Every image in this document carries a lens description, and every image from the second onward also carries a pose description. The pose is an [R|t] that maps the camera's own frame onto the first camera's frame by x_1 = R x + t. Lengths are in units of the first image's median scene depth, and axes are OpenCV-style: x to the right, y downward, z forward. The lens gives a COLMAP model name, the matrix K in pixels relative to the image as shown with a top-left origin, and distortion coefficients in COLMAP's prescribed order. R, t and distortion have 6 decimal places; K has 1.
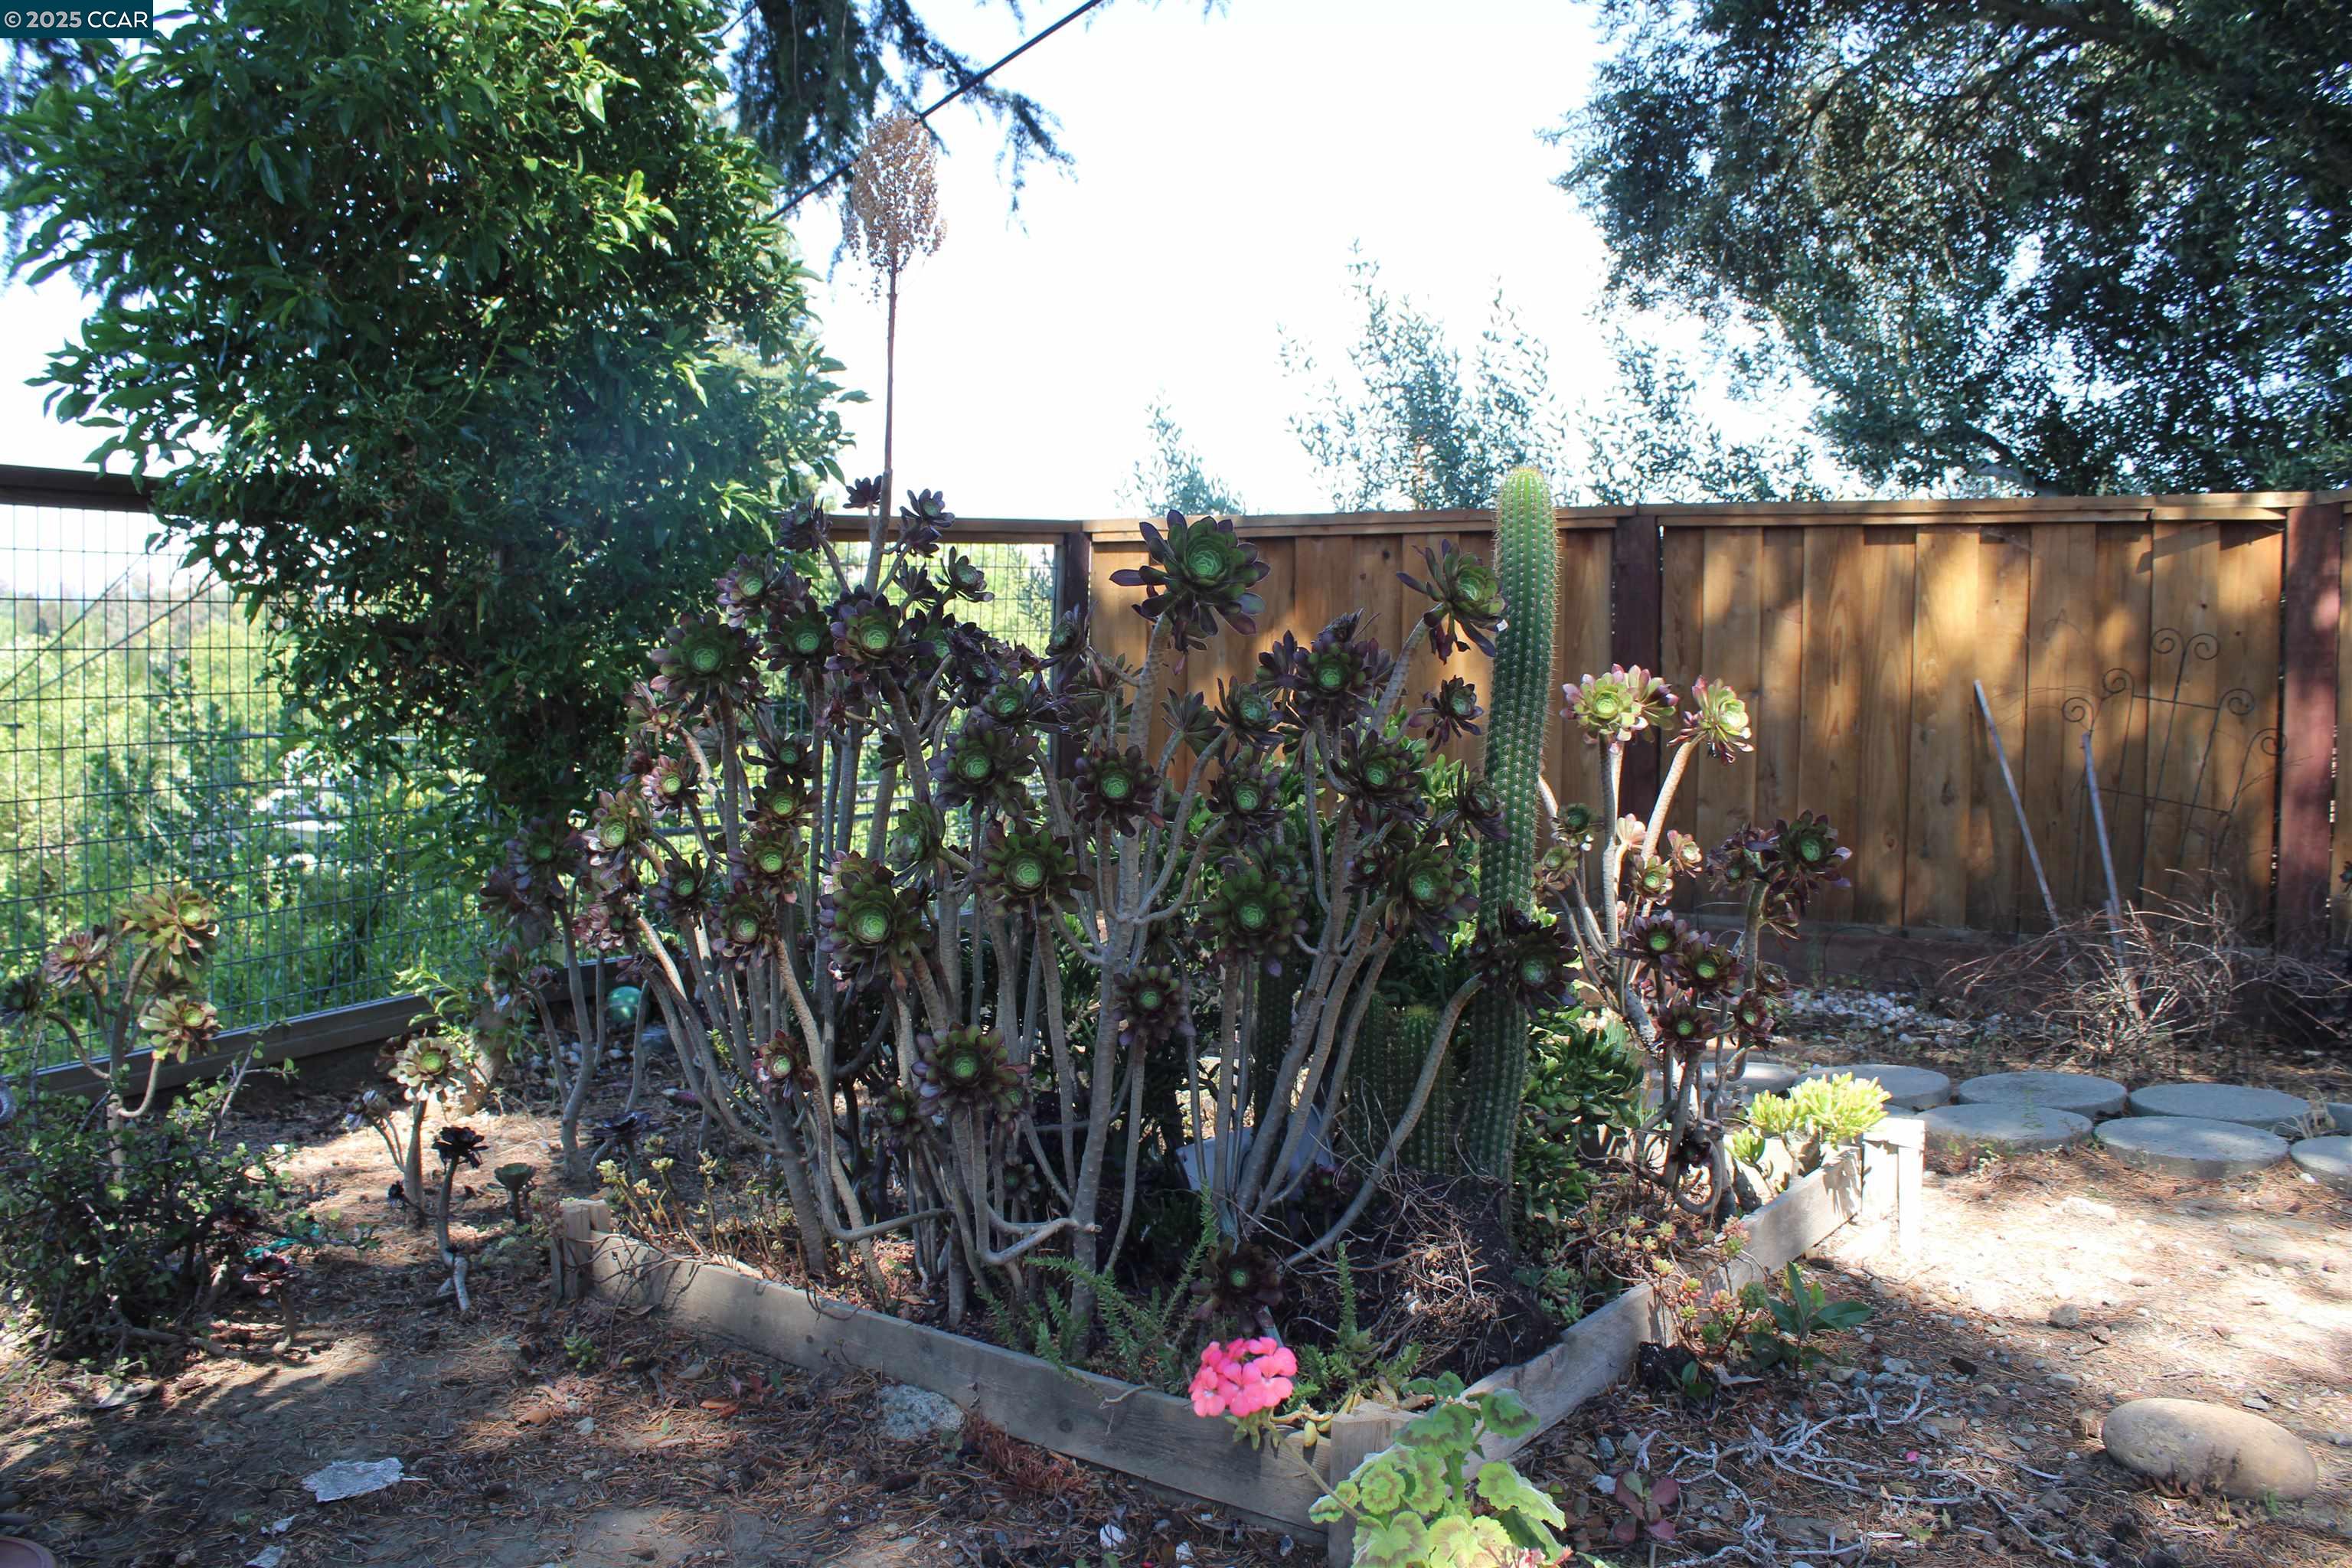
lens RADIAL K [[1875.8, 0, 1176.0], [0, 1875.8, 784.0], [0, 0, 1]] dist [-0.135089, -0.000588]
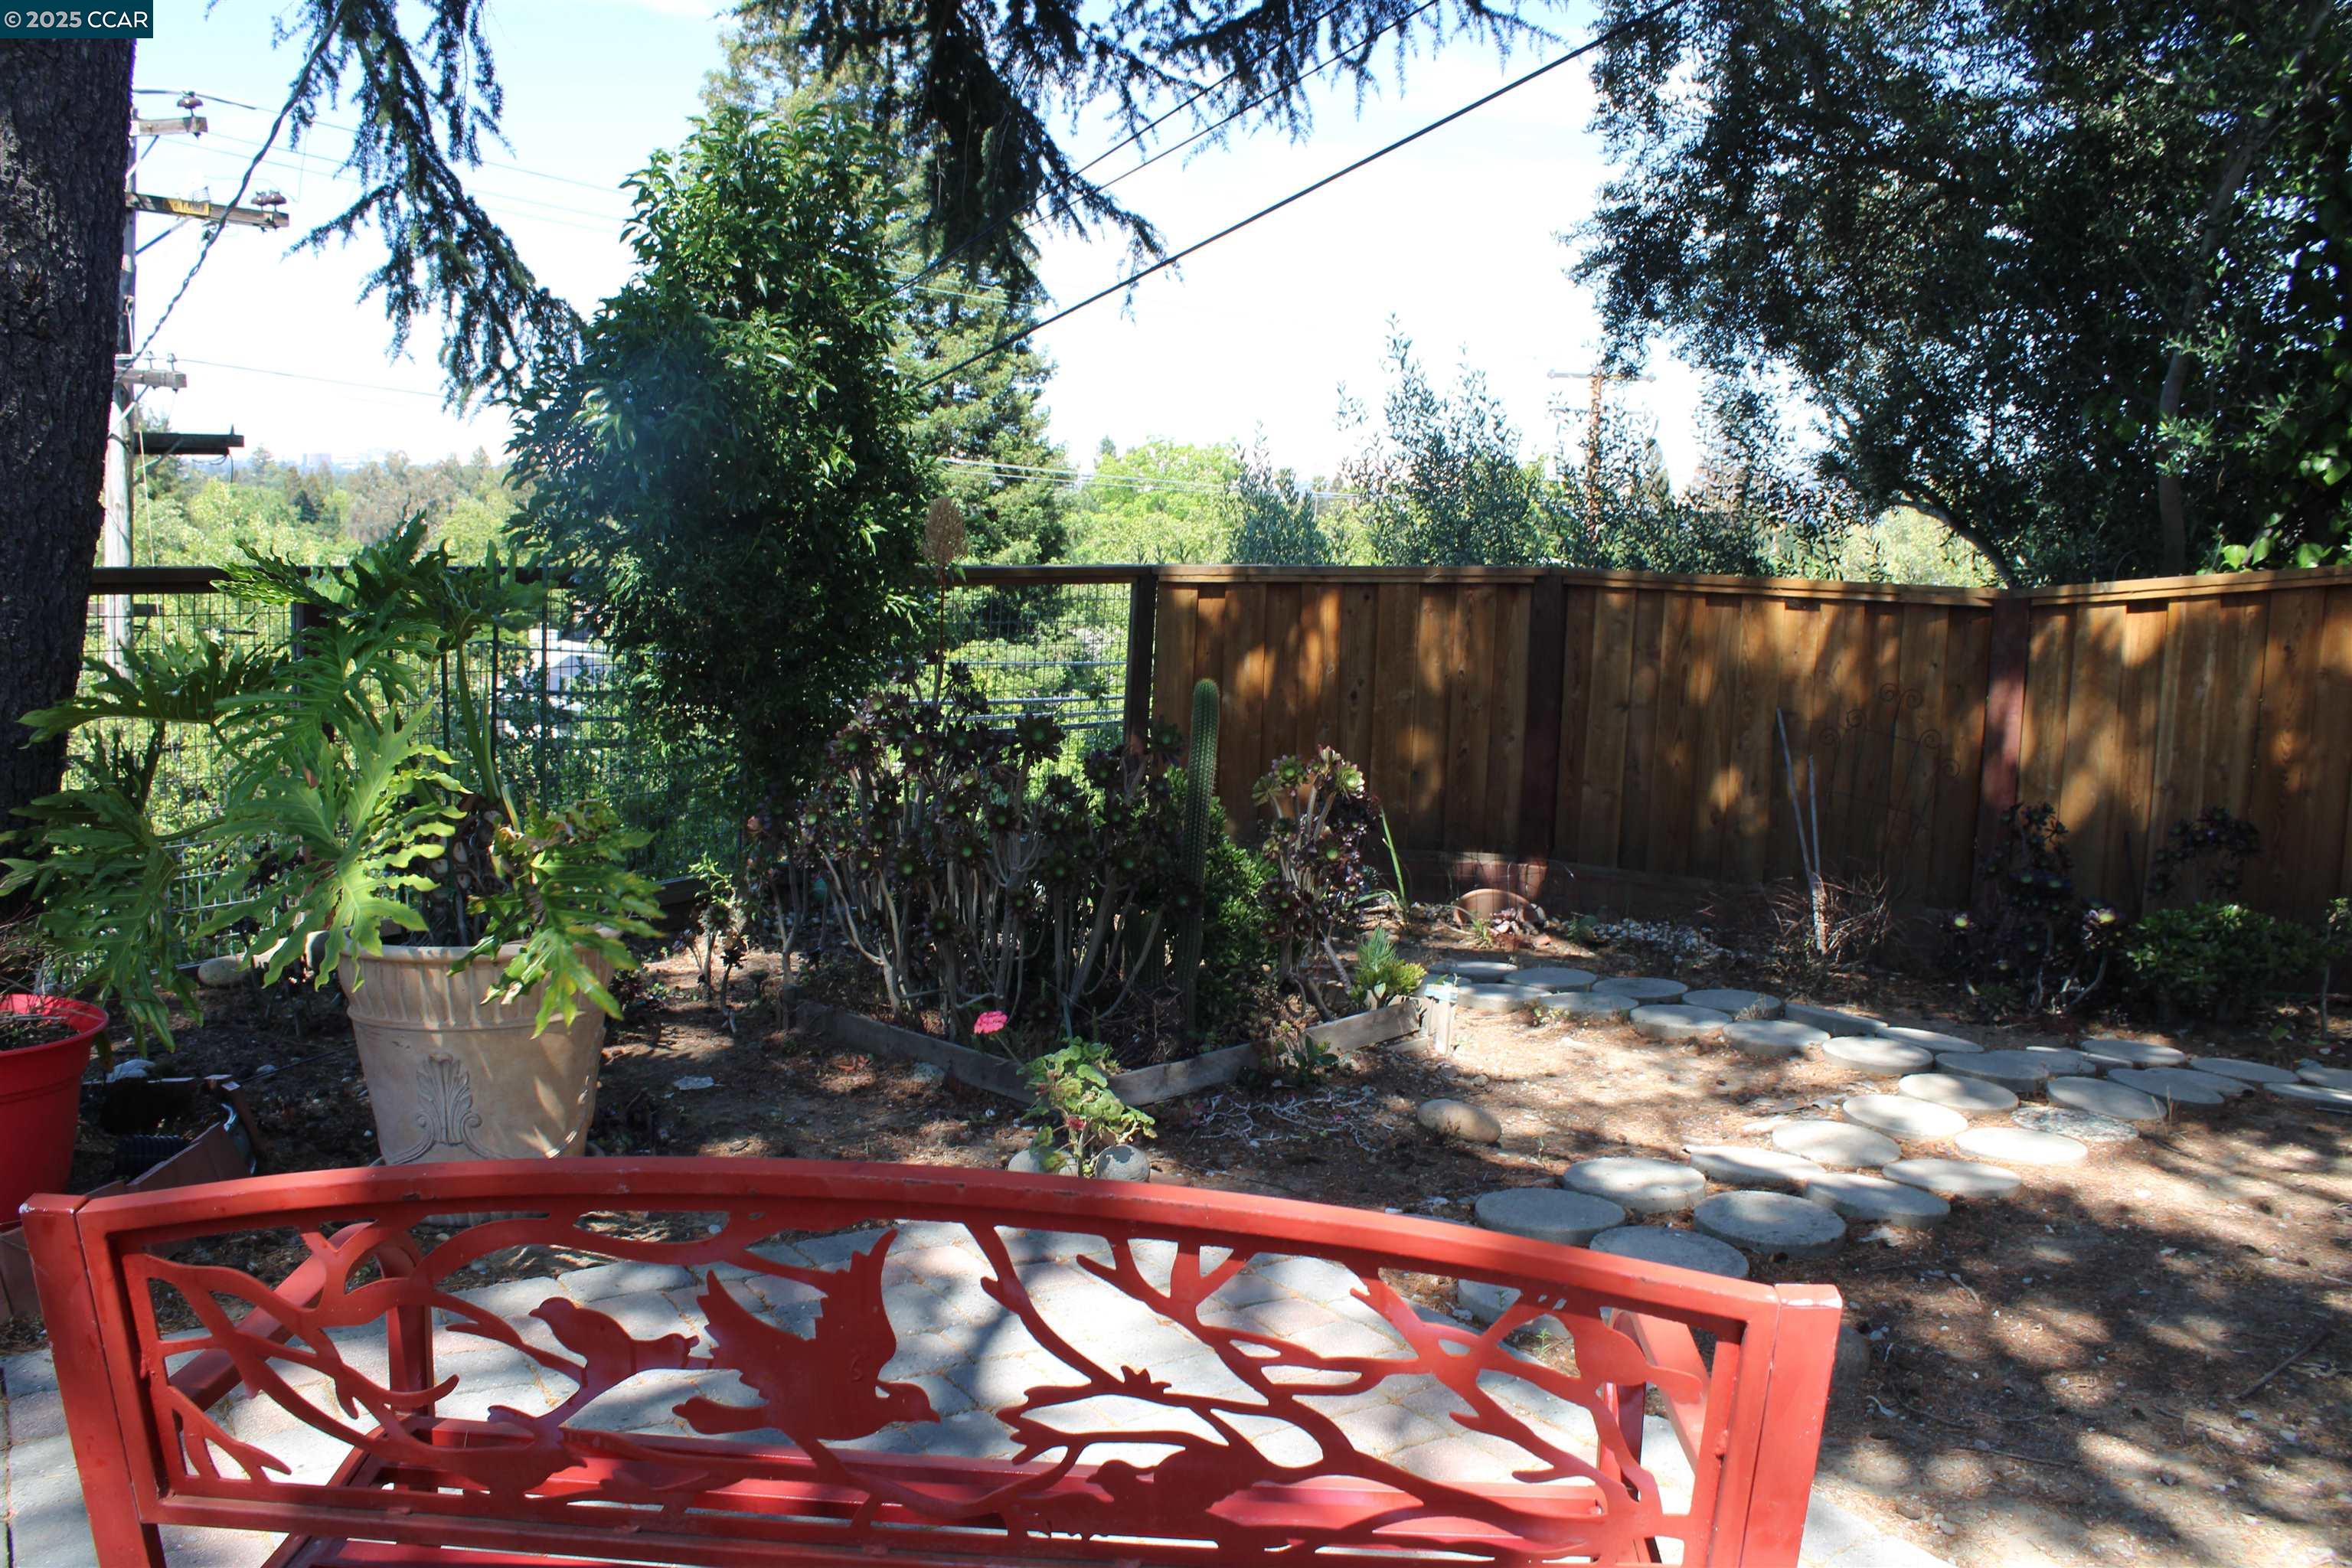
lens RADIAL K [[1875.8, 0, 1176.0], [0, 1875.8, 784.0], [0, 0, 1]] dist [-0.135089, -0.000588]
pose [[0.992873, 0.049163, -0.108562, 0.104553], [-0.043351, 0.997530, 0.055261, -0.043410], [0.111010, -0.050161, 0.992553, -0.330118]]
